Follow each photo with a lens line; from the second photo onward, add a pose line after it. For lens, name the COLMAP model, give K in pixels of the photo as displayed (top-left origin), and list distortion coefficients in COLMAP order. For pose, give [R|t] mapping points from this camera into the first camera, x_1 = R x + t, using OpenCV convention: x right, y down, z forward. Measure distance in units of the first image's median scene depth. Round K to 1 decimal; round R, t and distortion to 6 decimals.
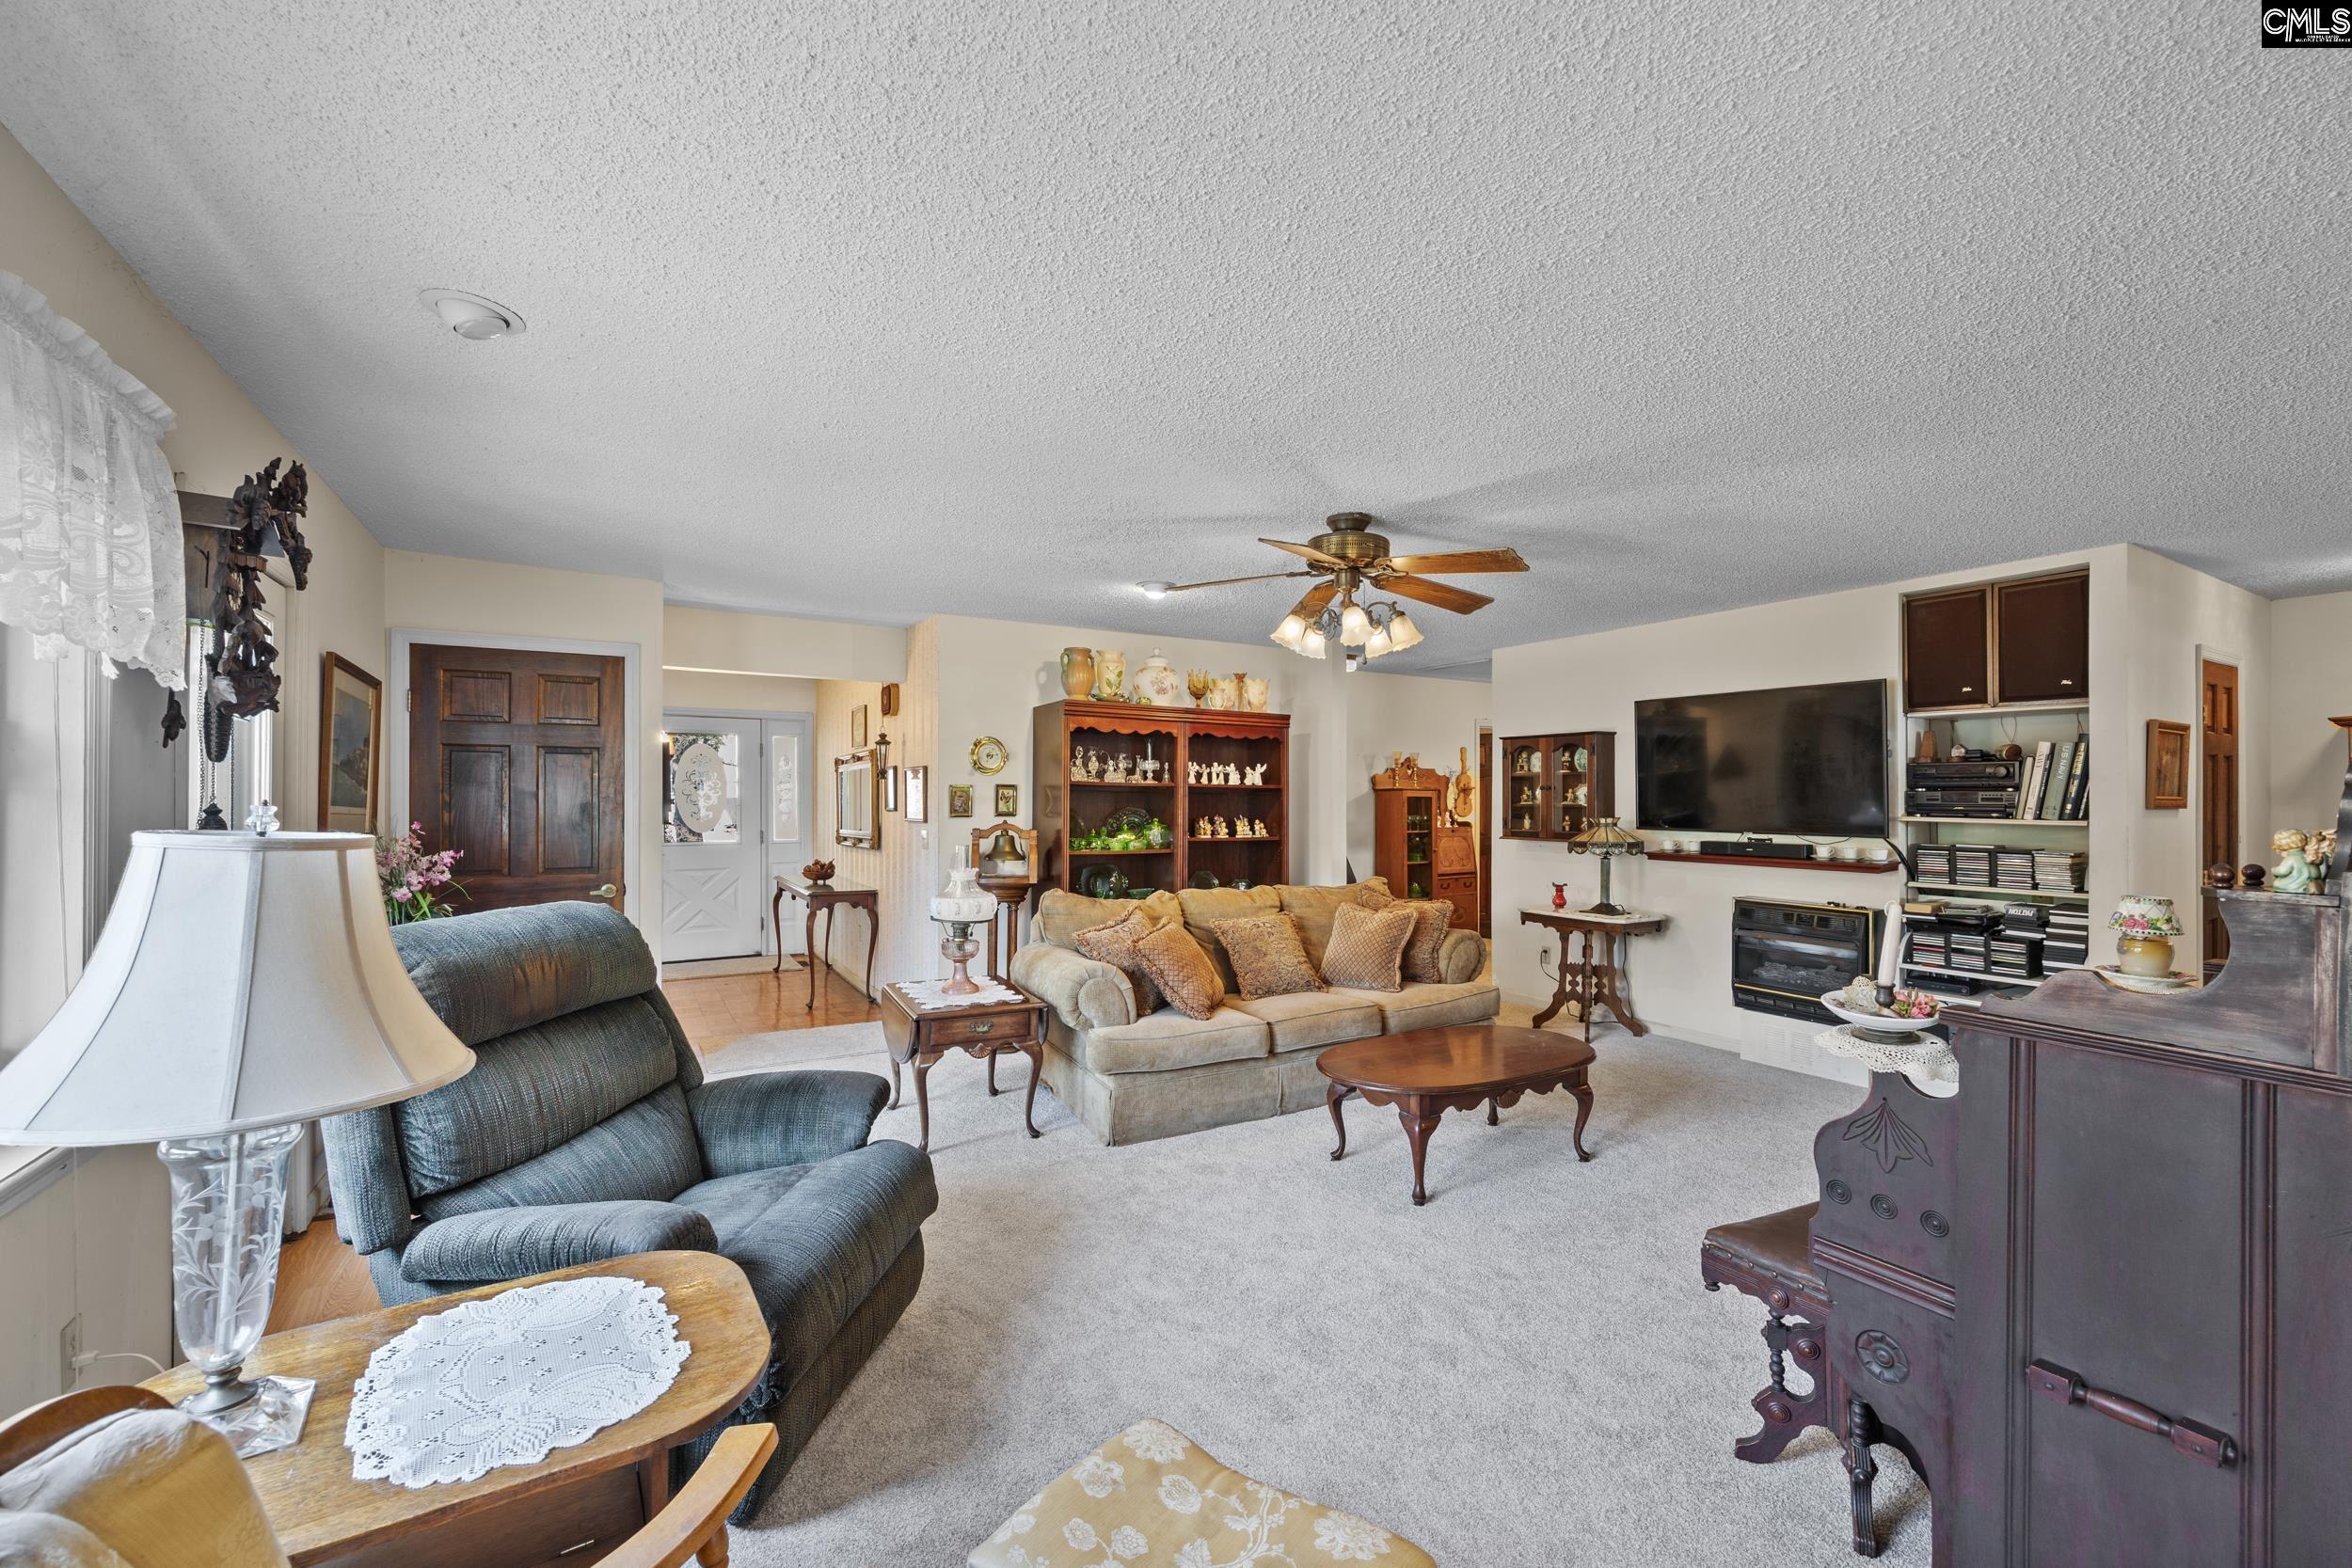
lens RADIAL K [[946.5, 0, 1183.4], [0, 946.5, 787.9], [0, 0, 1]] dist [-0.001556, -0.000496]
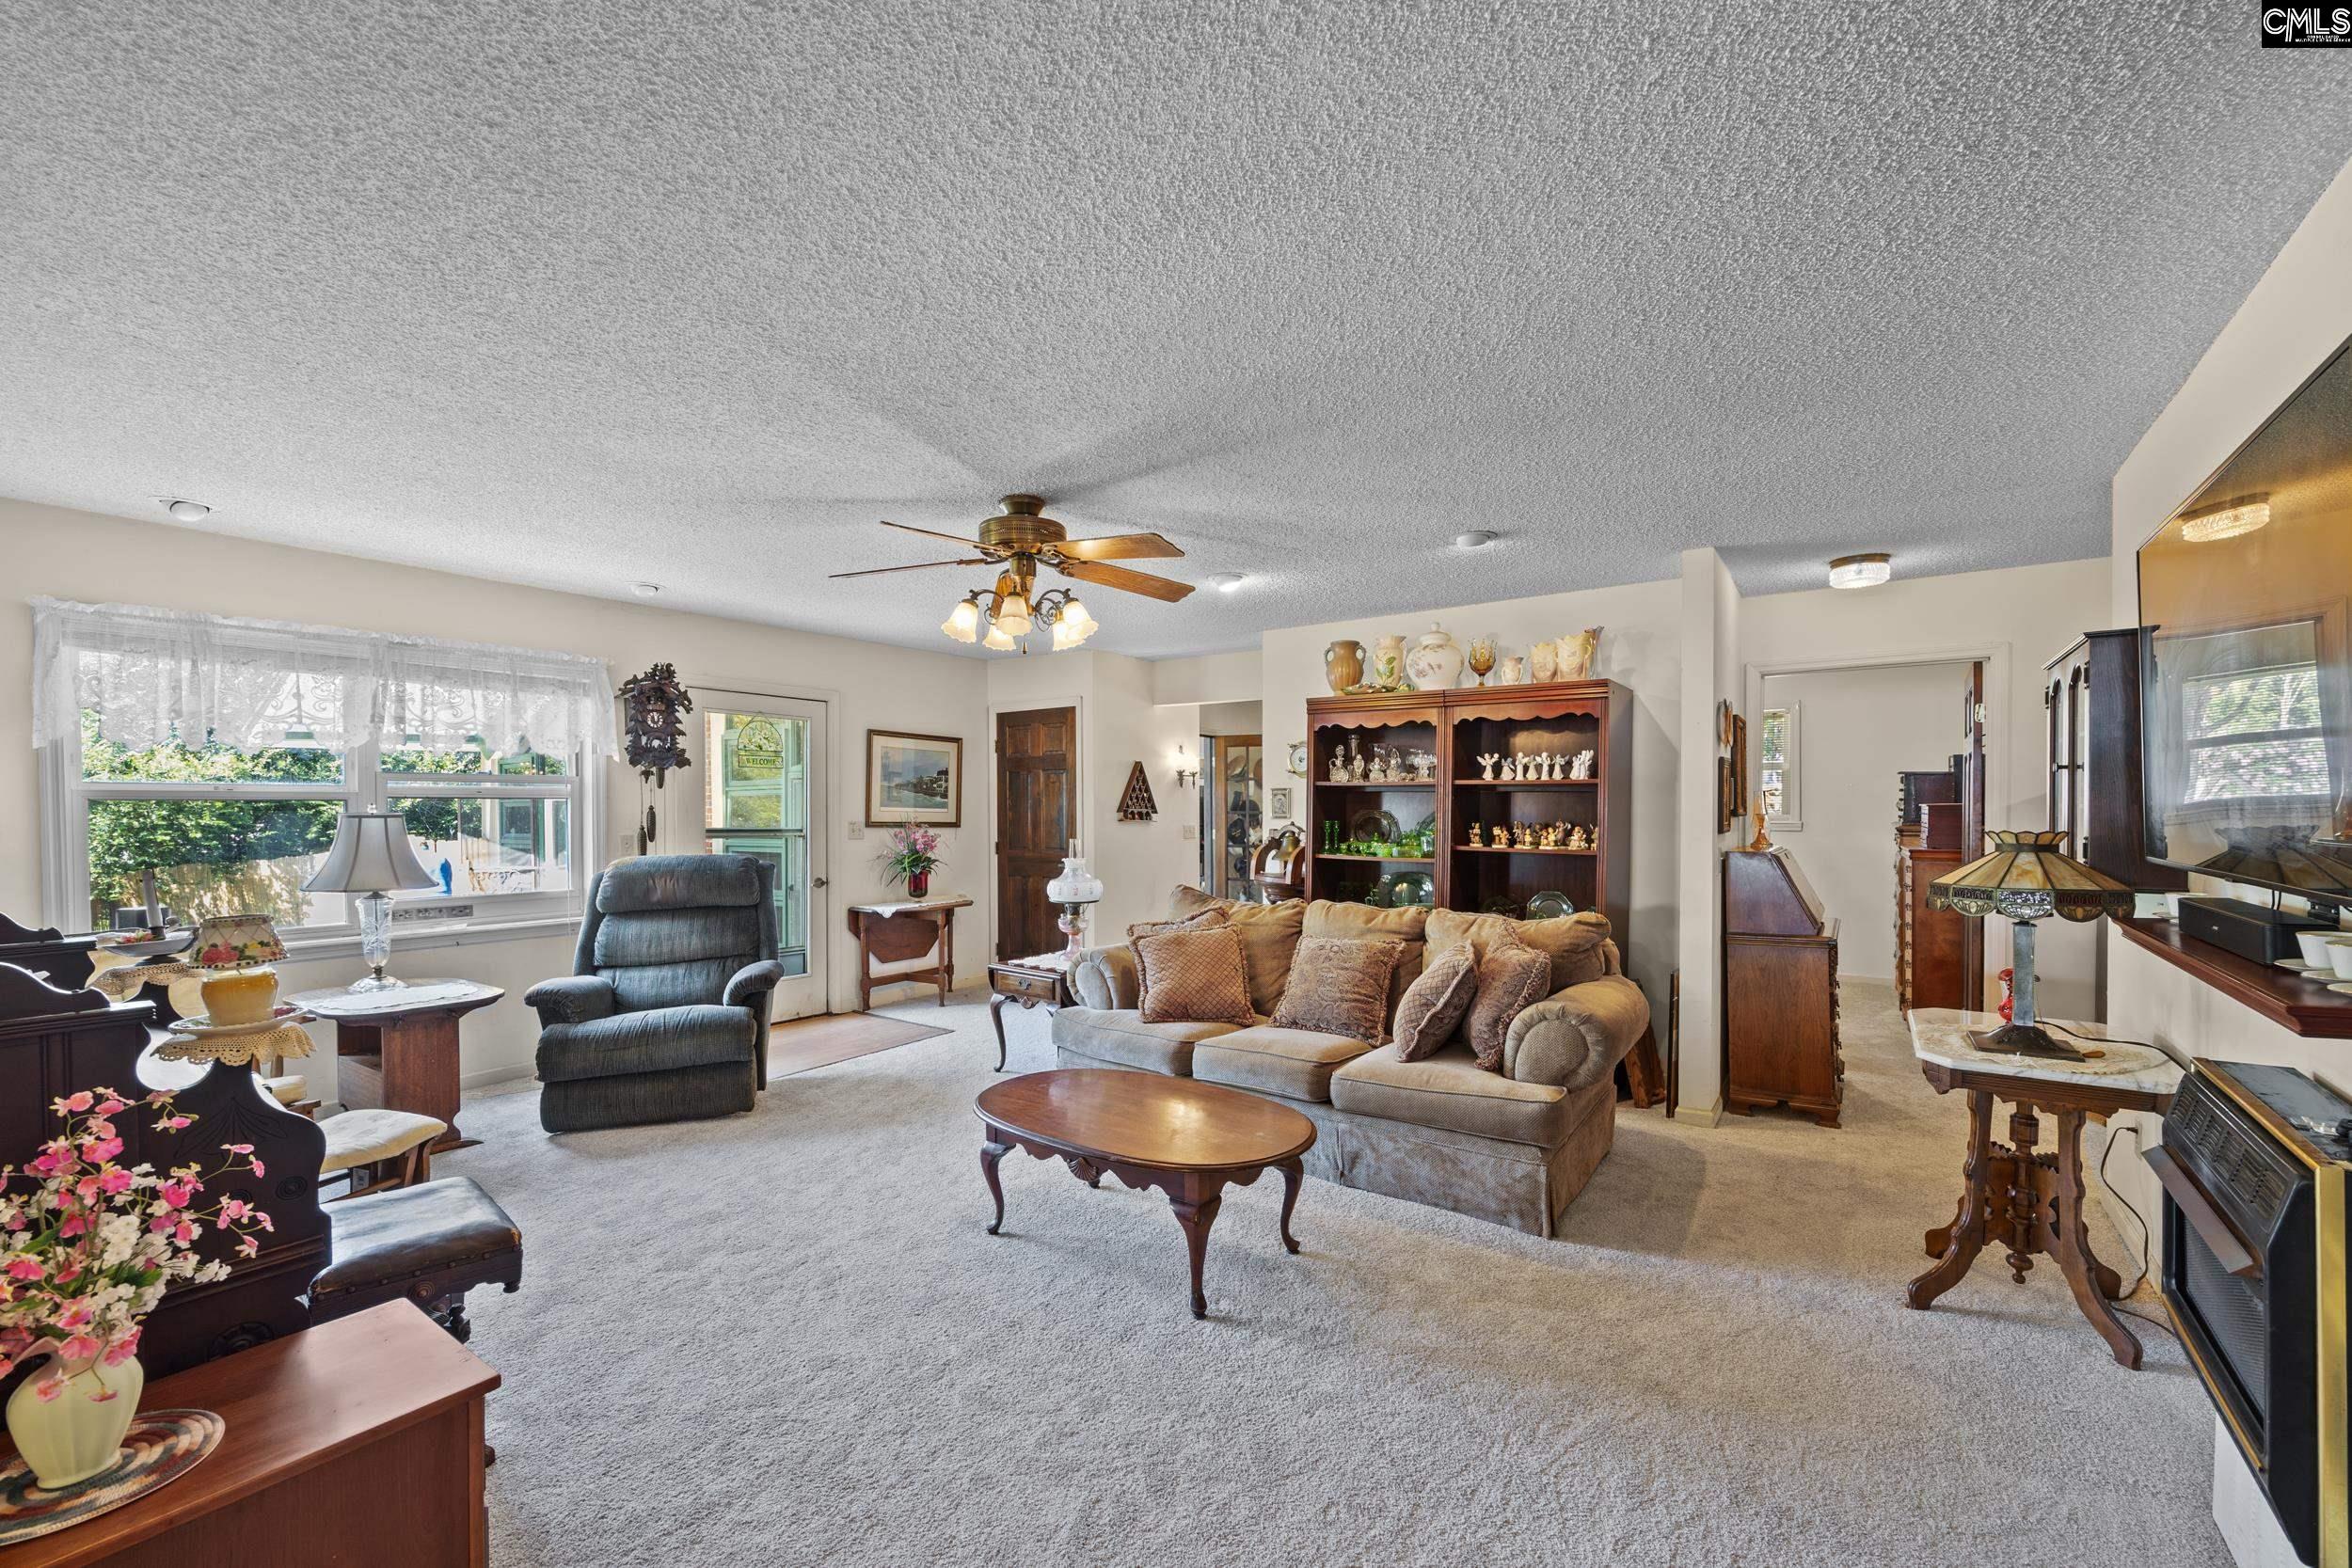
lens RADIAL K [[973.0, 0, 1200.0], [0, 973.0, 797.0], [0, 0, 1]] dist [0.001893, -0.000129]
pose [[0.412354, -0.014110, -0.910915, 0.704274], [0.010102, 0.999889, -0.010915, 0.016483], [0.910968, -0.004701, 0.412450, 0.468186]]
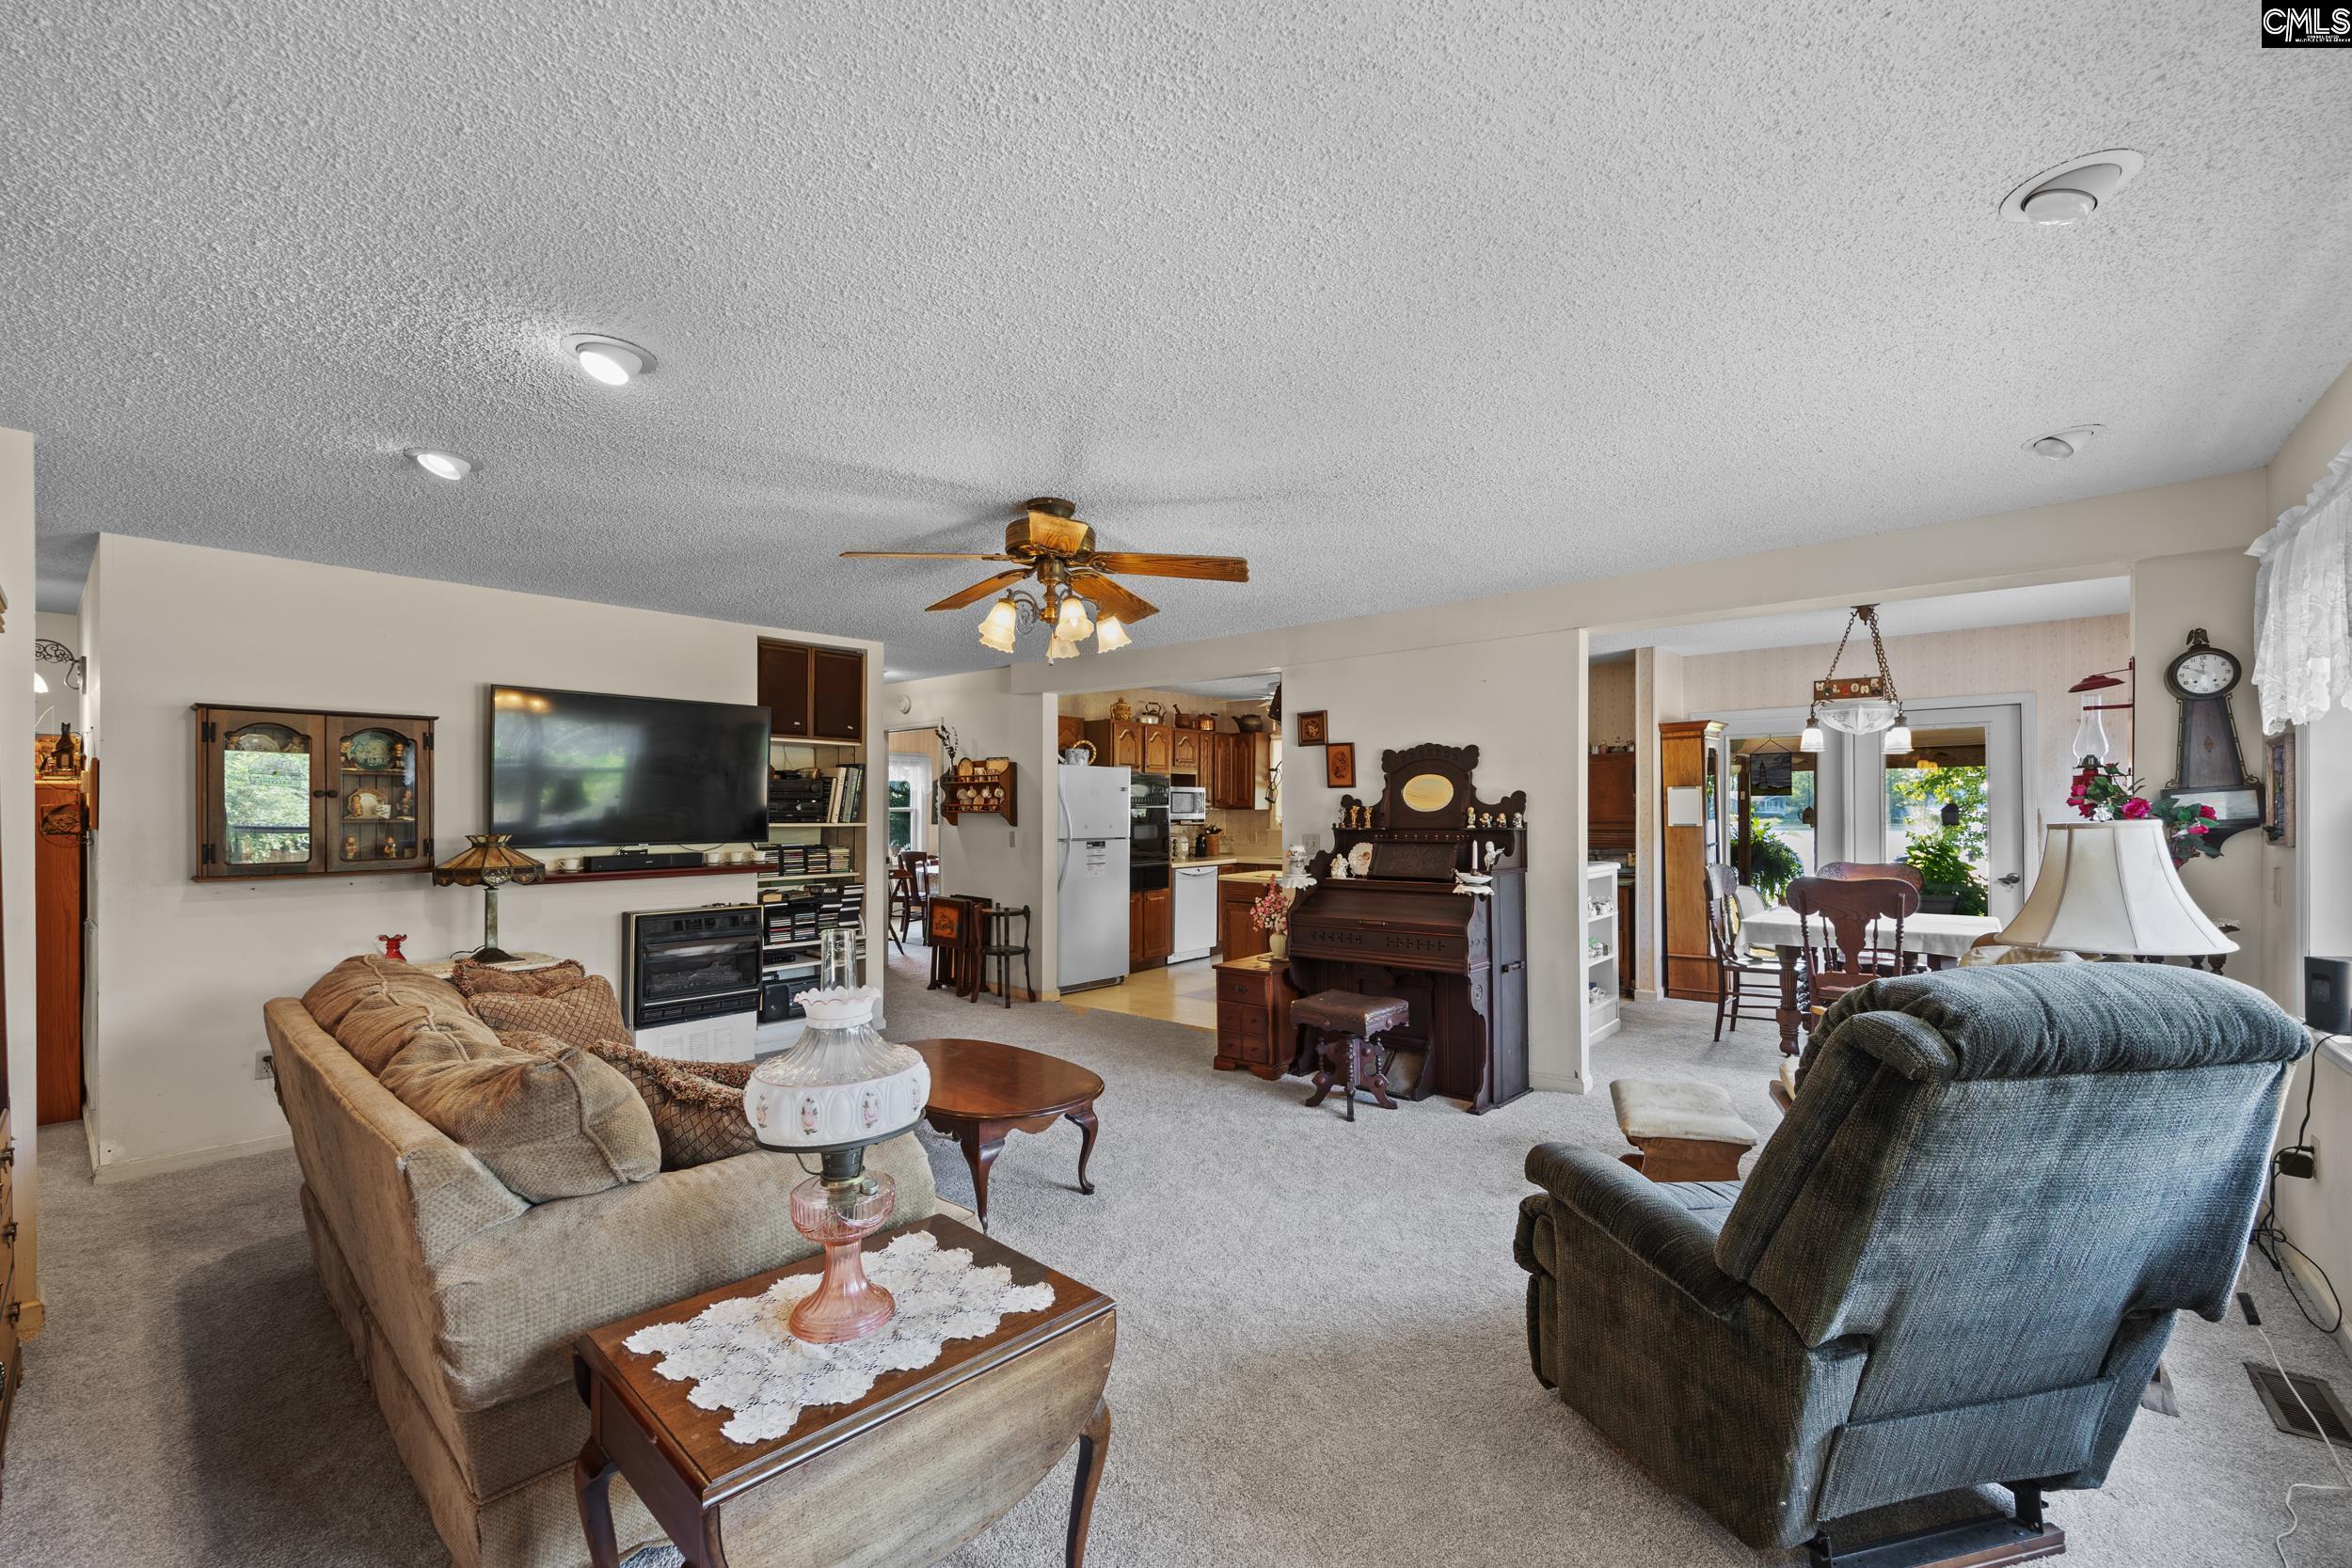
lens RADIAL K [[973.0, 0, 1200.0], [0, 973.0, 797.0], [0, 0, 1]] dist [0.001893, -0.000129]
pose [[-0.332150, 0.008782, 0.943186, -0.485634], [-0.008413, 0.999889, -0.012273, 0.006653], [-0.943189, -0.012011, -0.332039, 0.746811]]
